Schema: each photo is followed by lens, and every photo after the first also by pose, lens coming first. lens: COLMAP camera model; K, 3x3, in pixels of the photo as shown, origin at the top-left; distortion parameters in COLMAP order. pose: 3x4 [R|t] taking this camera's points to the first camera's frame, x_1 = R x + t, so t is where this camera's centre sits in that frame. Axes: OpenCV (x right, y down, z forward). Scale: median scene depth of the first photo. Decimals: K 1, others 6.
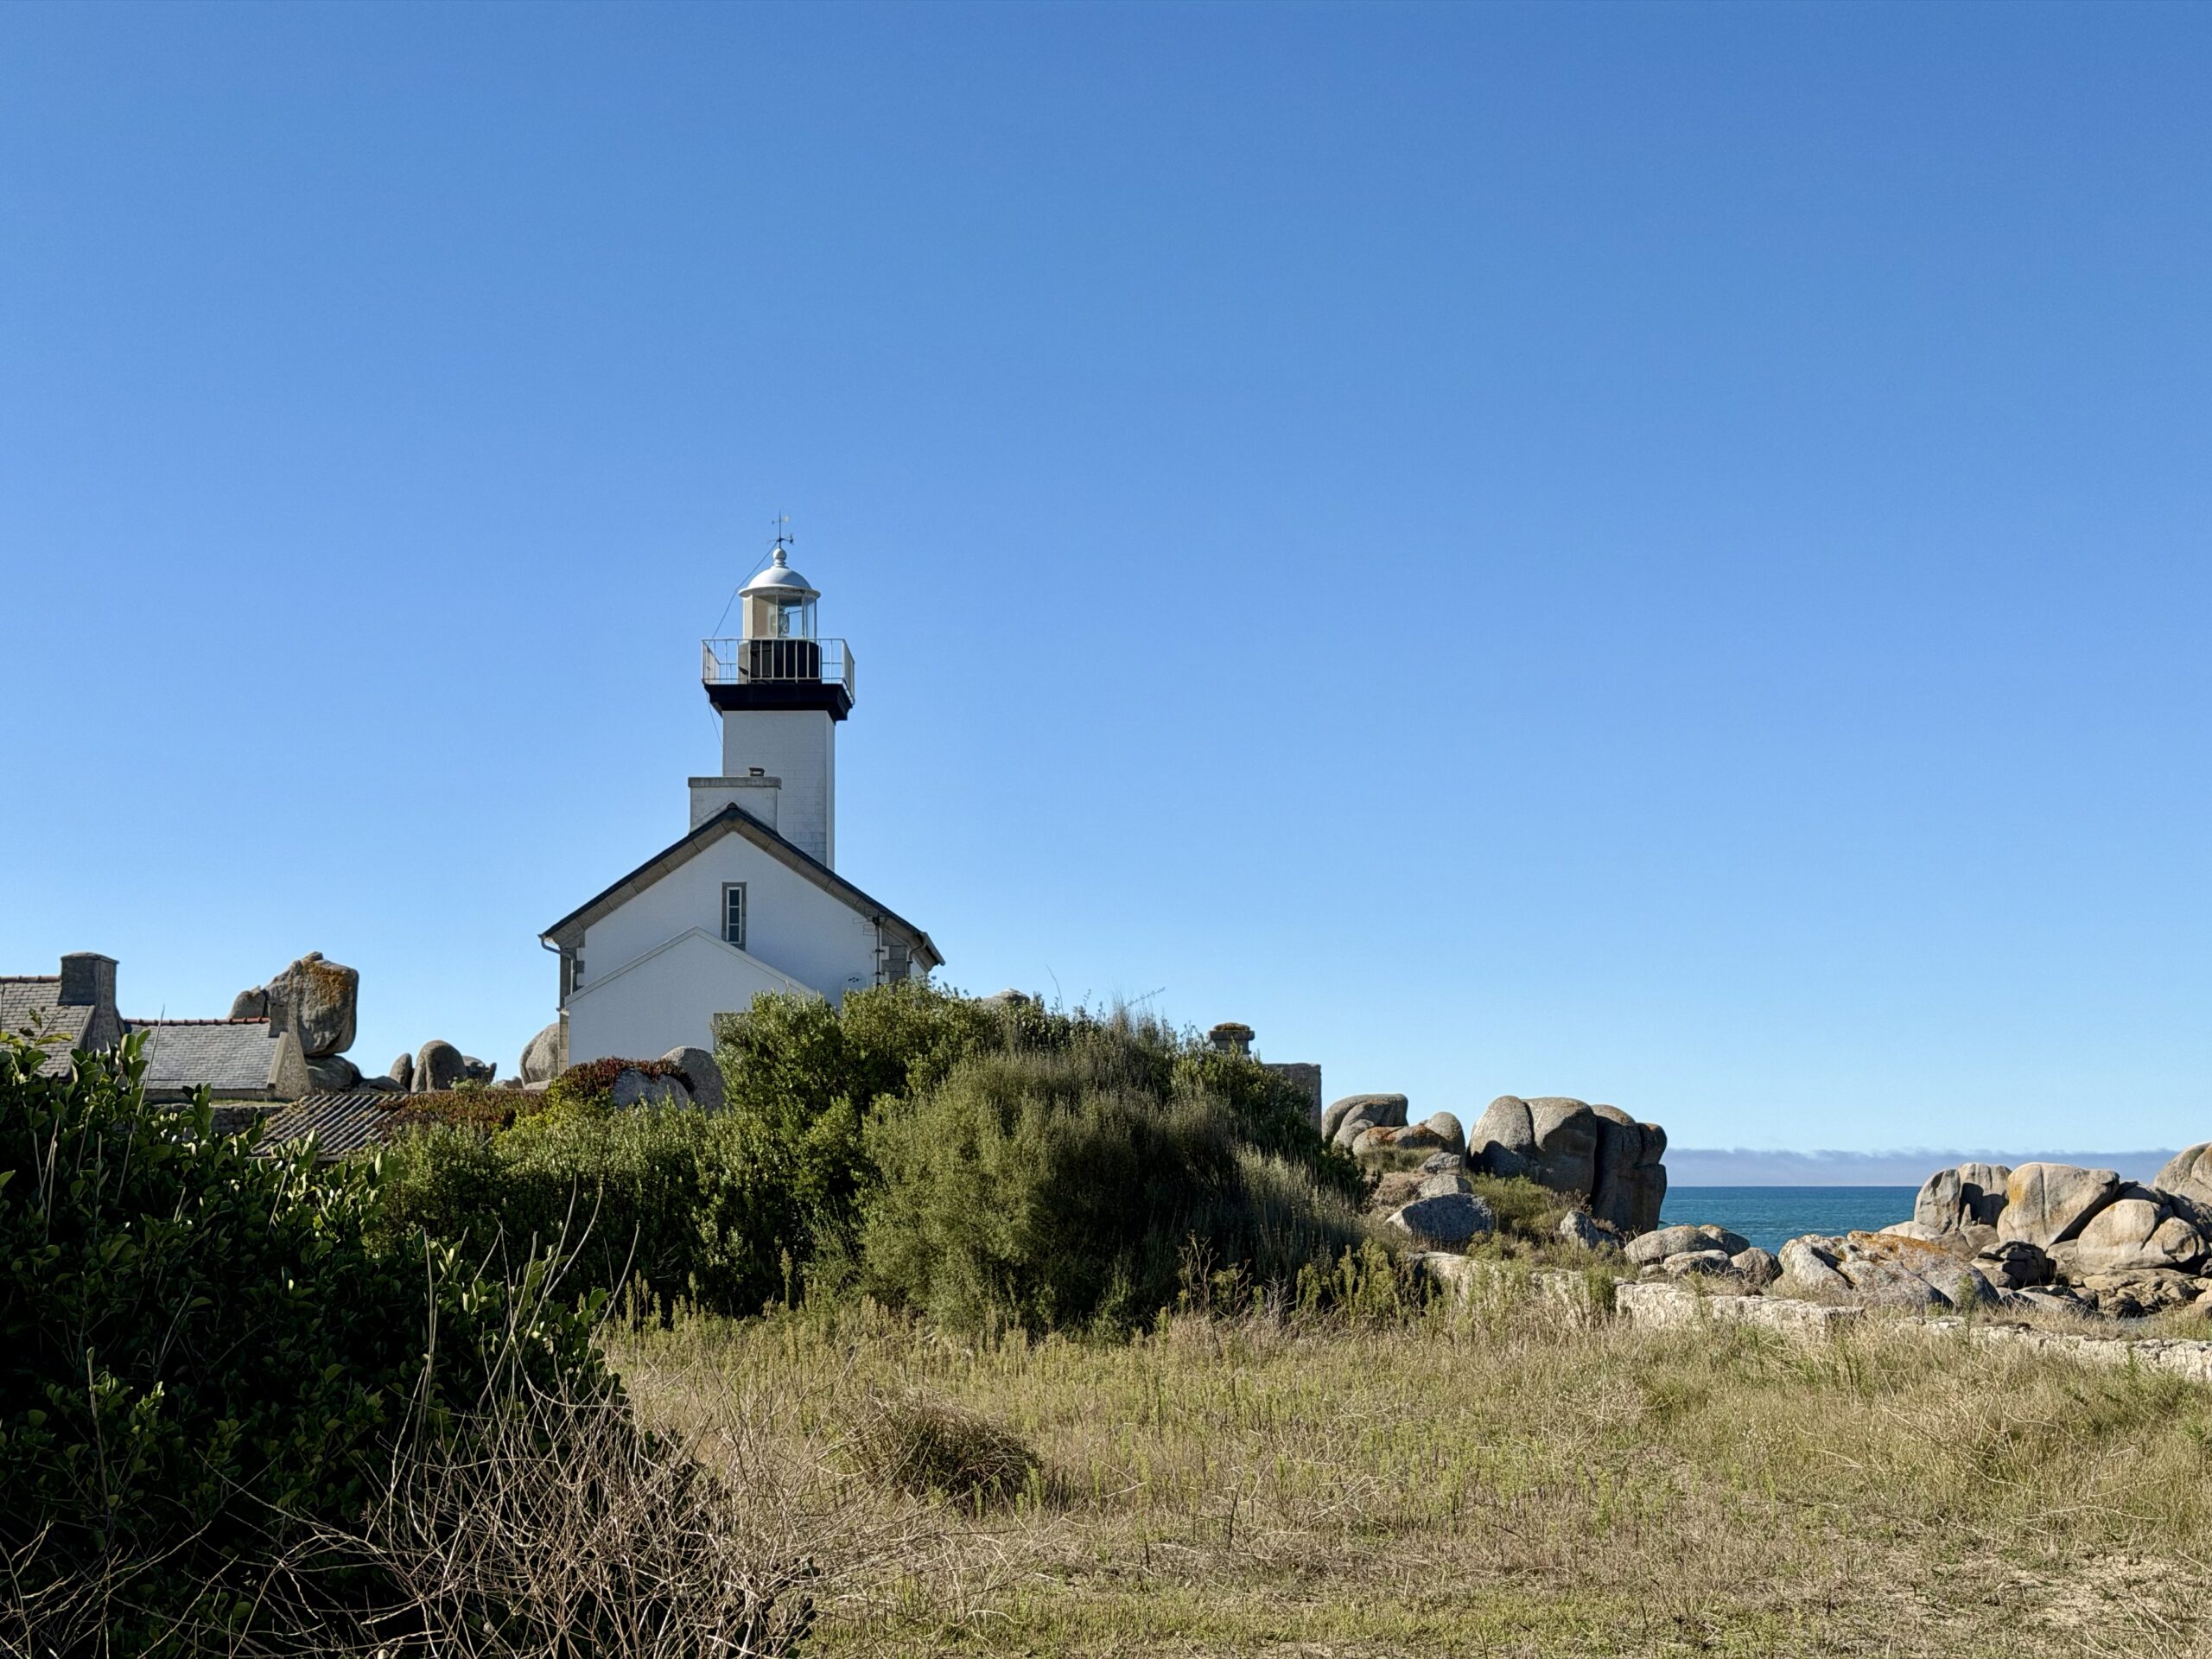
lens RADIAL K [[3072.0, 0, 1140.1], [0, 3072.0, 835.1], [0, 0, 1]] dist [0.206703, -0.461921]
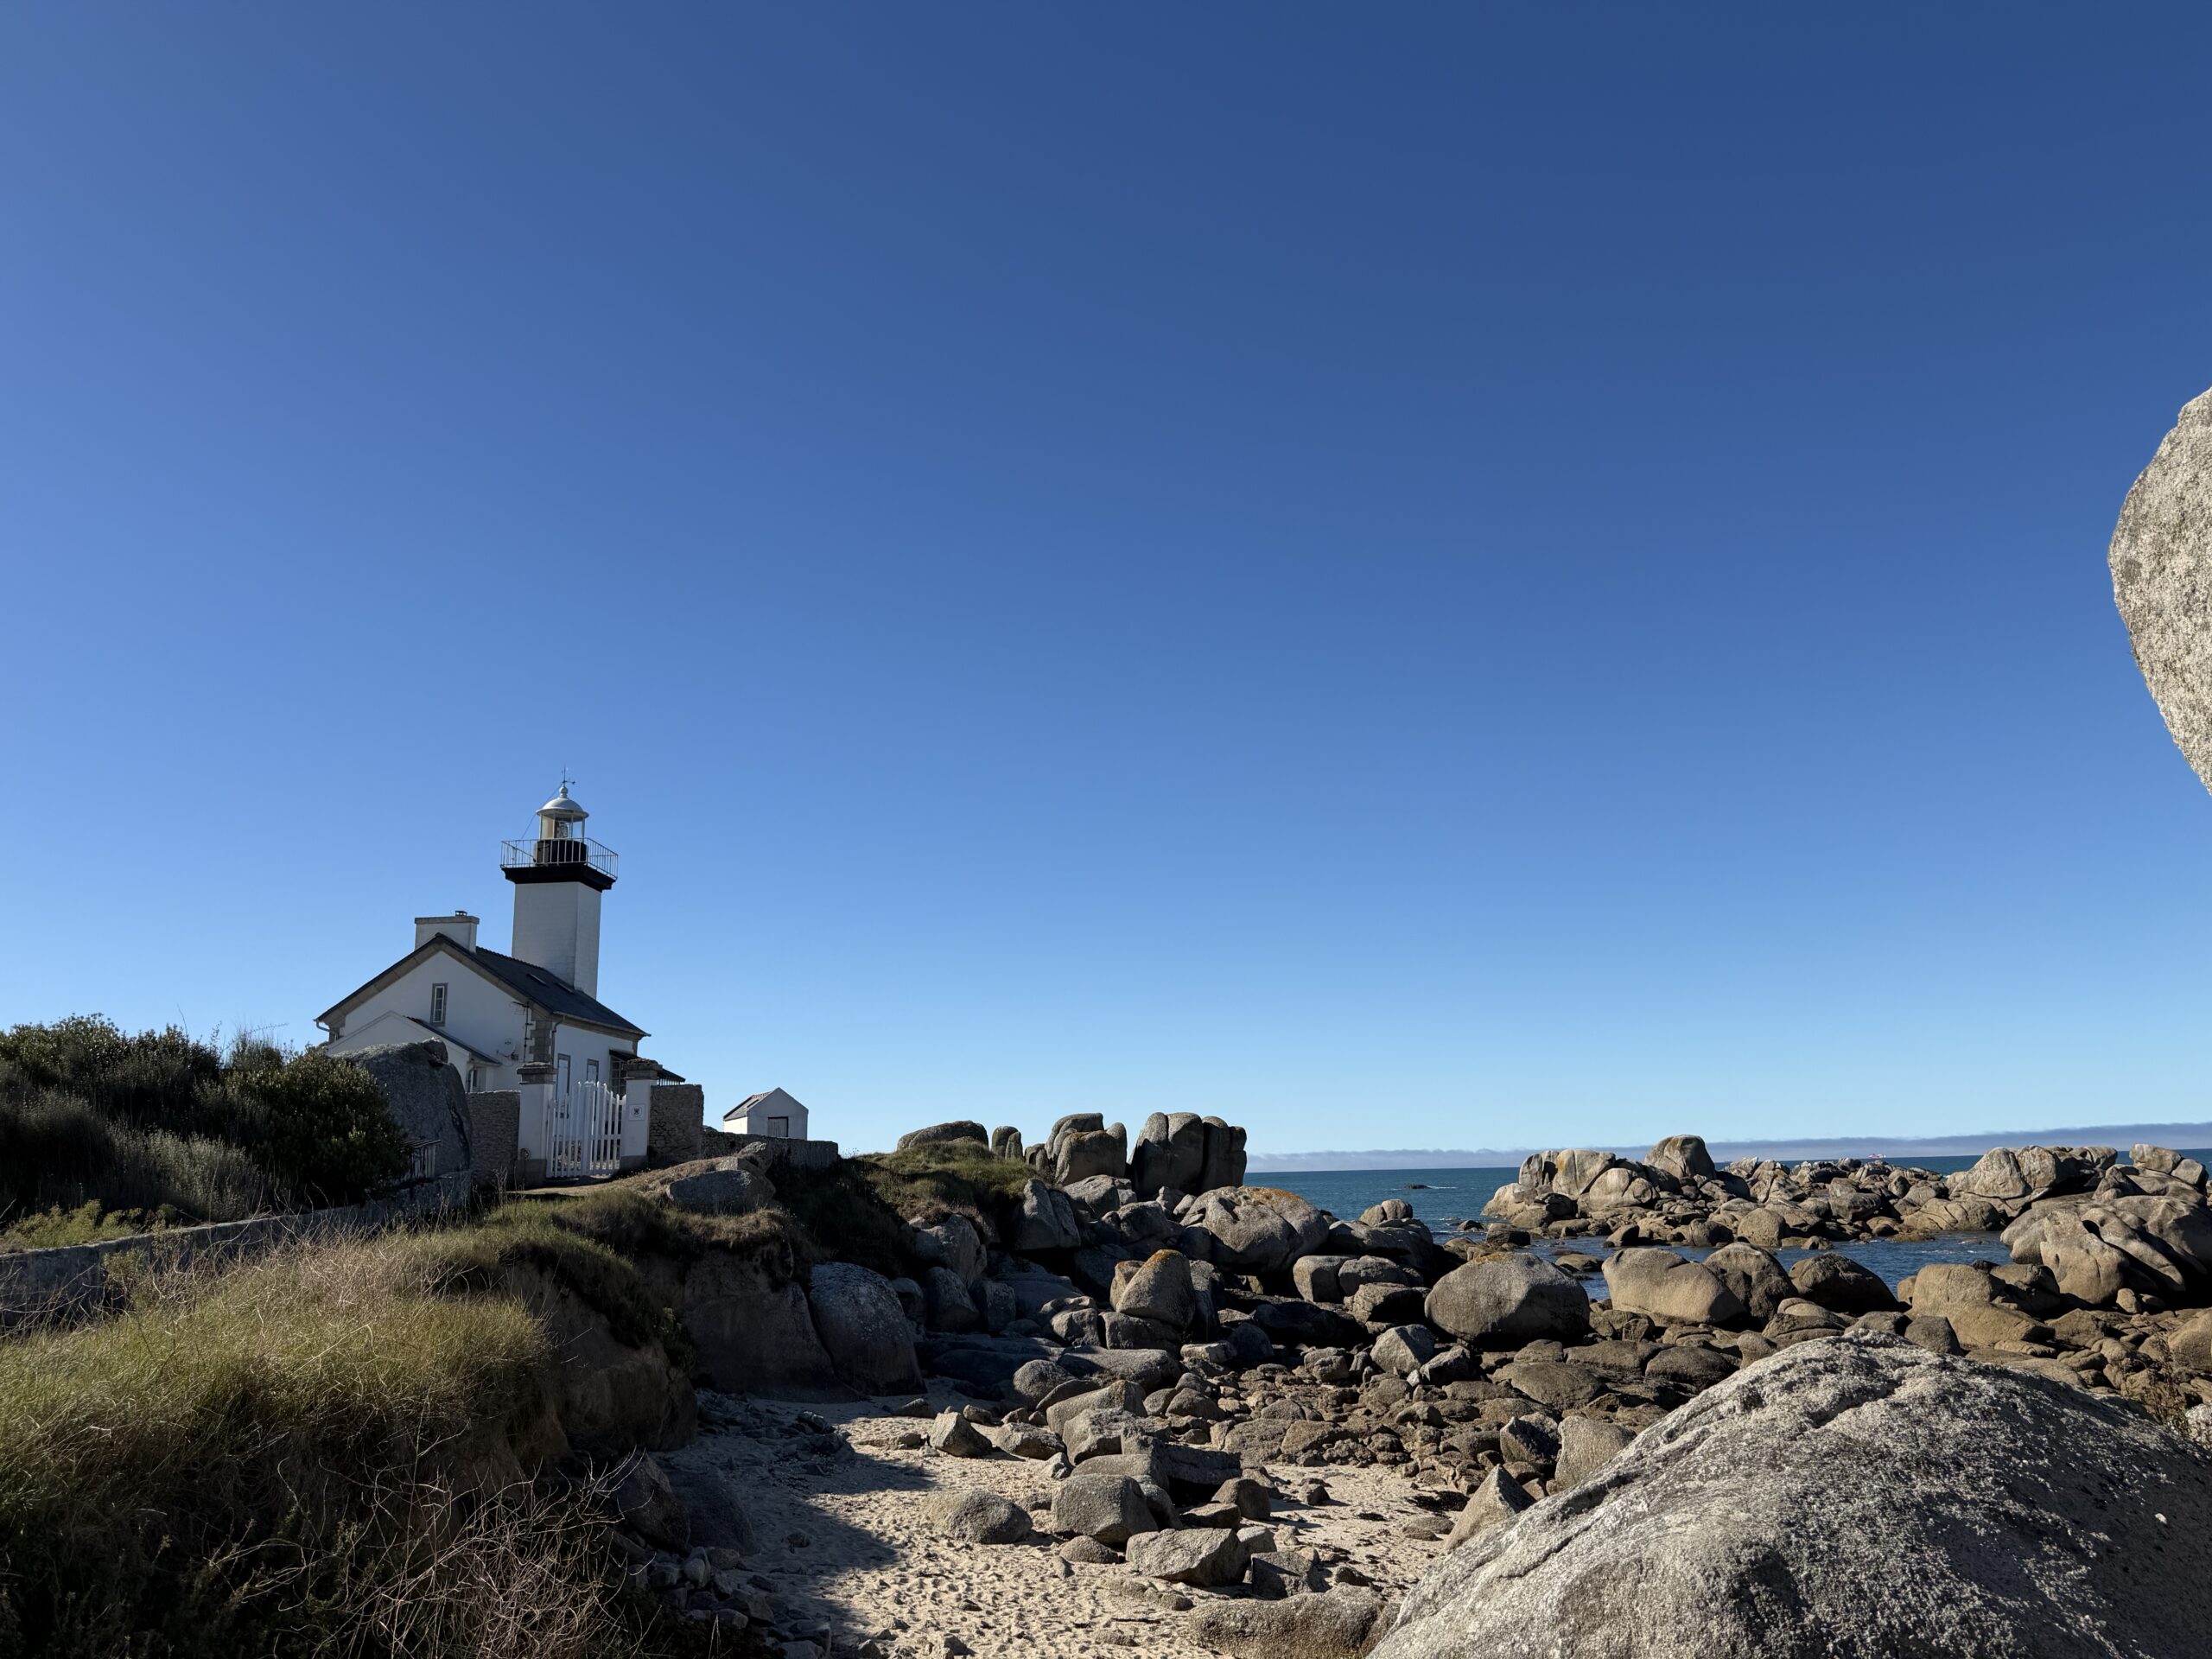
lens RADIAL K [[1534.8, 0, 1106.0], [0, 1534.8, 829.5], [0, 0, 1]] dist [0.182279, -0.349270]
pose [[0.998314, -0.032570, -0.048045, 0.204576], [0.027347, 0.994030, -0.105624, 0.025566], [0.051199, 0.104132, 0.993245, 0.173380]]
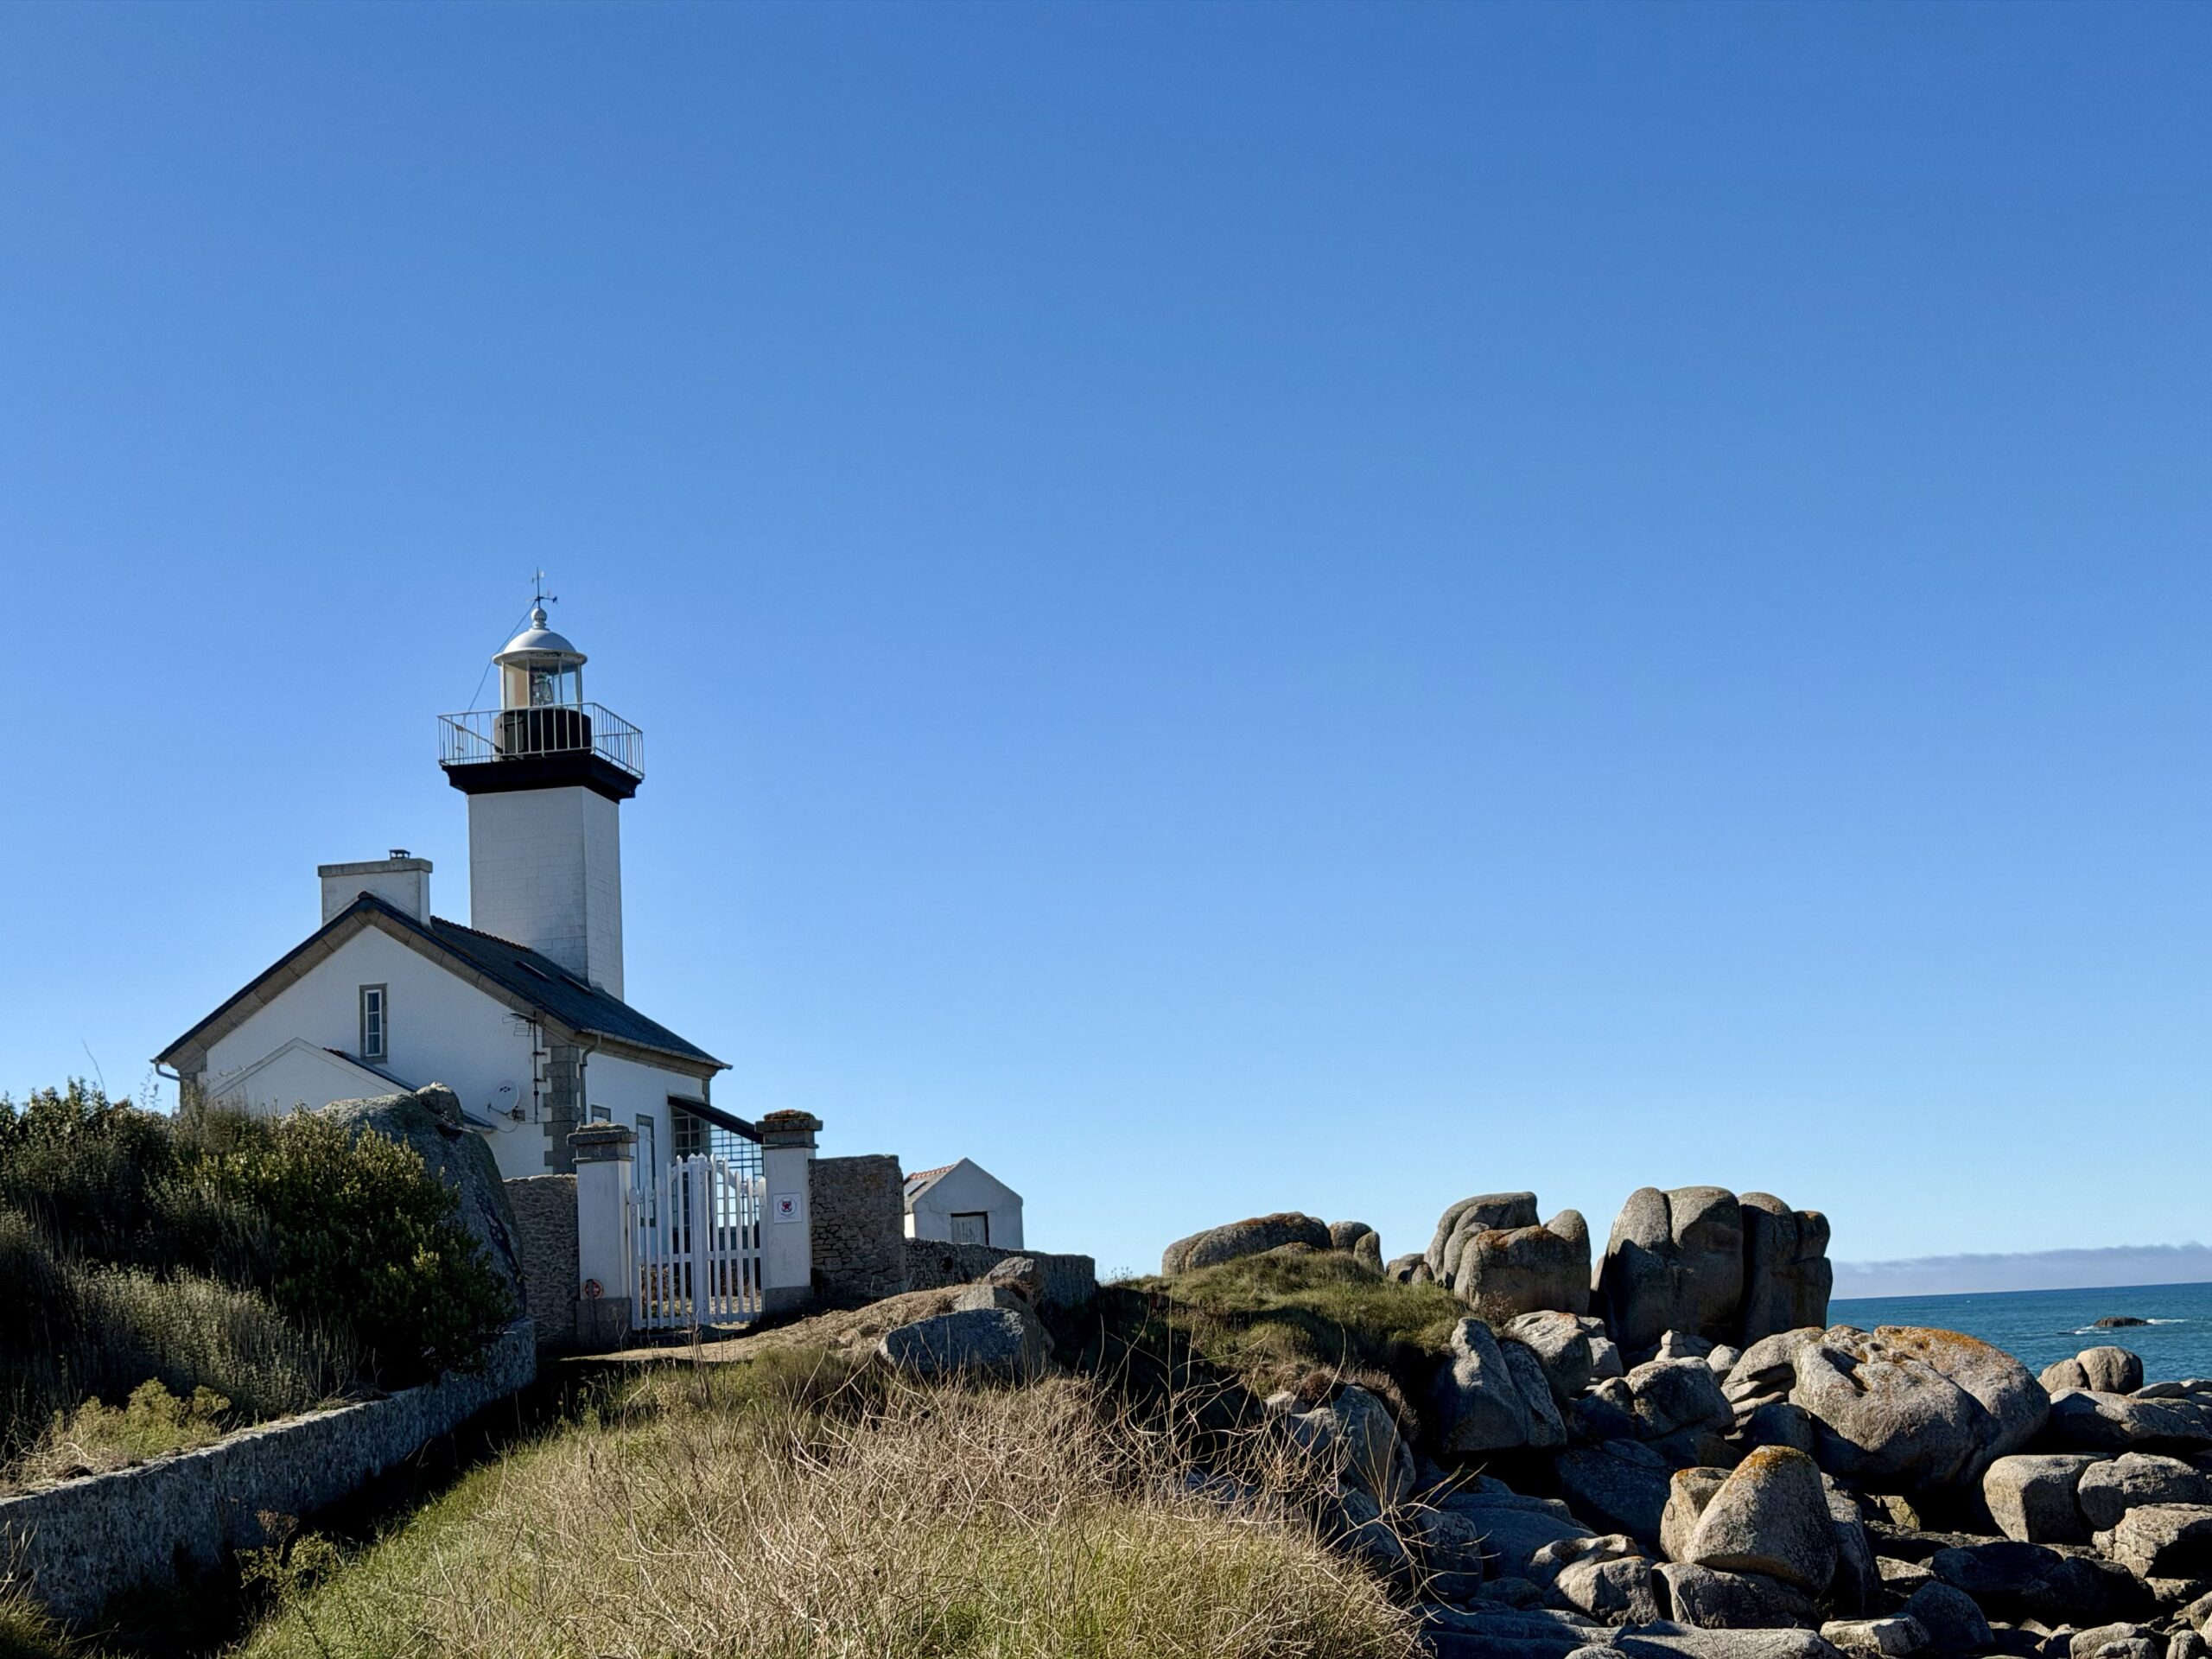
lens RADIAL K [[3072.0, 0, 1140.1], [0, 3072.0, 835.1], [0, 0, 1]] dist [0.206703, -0.461921]
pose [[0.986339, -0.071006, -0.148637, 0.171461], [0.064856, 0.996842, -0.045828, 0.022389], [0.151421, 0.035562, 0.987829, 0.146454]]
